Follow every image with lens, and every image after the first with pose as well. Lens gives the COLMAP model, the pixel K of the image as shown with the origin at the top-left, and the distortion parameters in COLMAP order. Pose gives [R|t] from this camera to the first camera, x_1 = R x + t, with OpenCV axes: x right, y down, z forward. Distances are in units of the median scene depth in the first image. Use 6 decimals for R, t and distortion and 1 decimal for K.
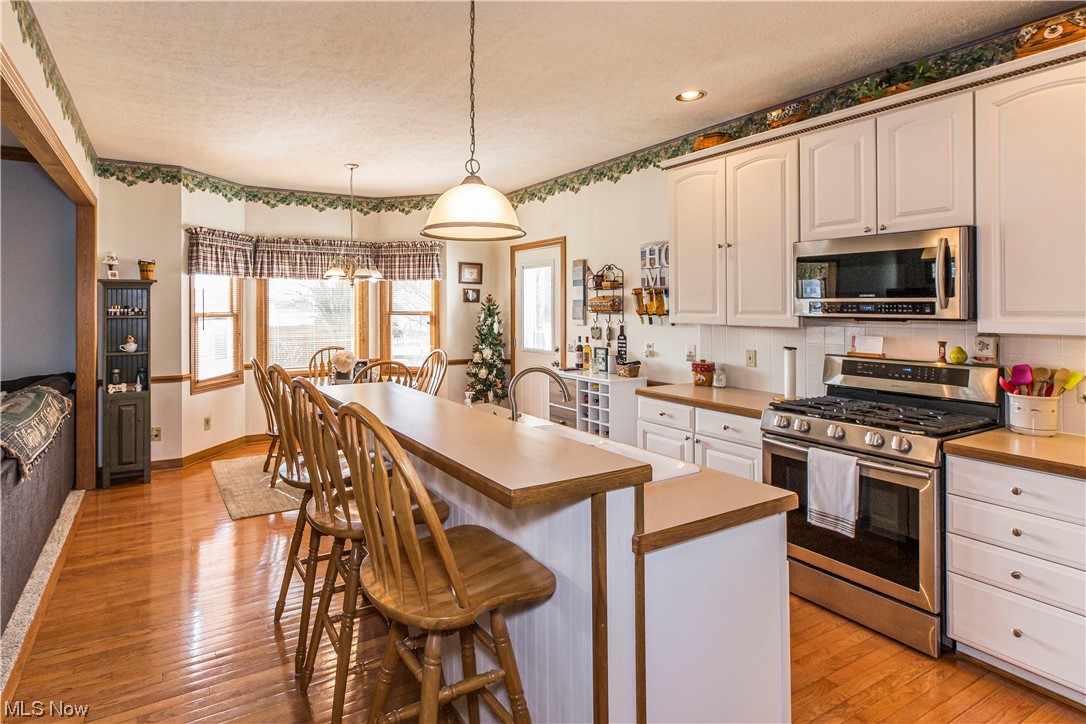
lens RADIAL K [[536.1, 0, 486.3], [0, 536.1, 303.2], [0, 0, 1]] dist [0.003553, -0.000584]
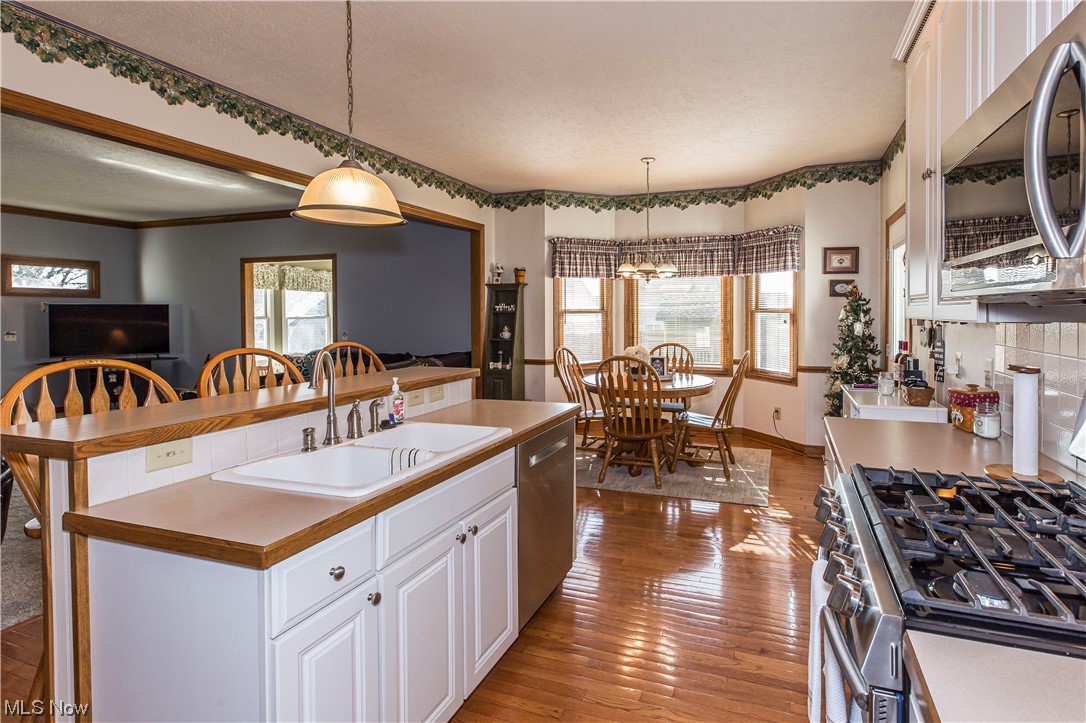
lens RADIAL K [[536.1, 0, 611.9], [0, 536.1, 320.6], [0, 0, 1]] dist [0.003553, -0.000584]
pose [[0.689509, 0.011938, -0.724179, 0.392796], [0.008438, 0.999664, 0.024513, 0.014143], [0.724228, -0.023013, 0.689176, 0.243358]]
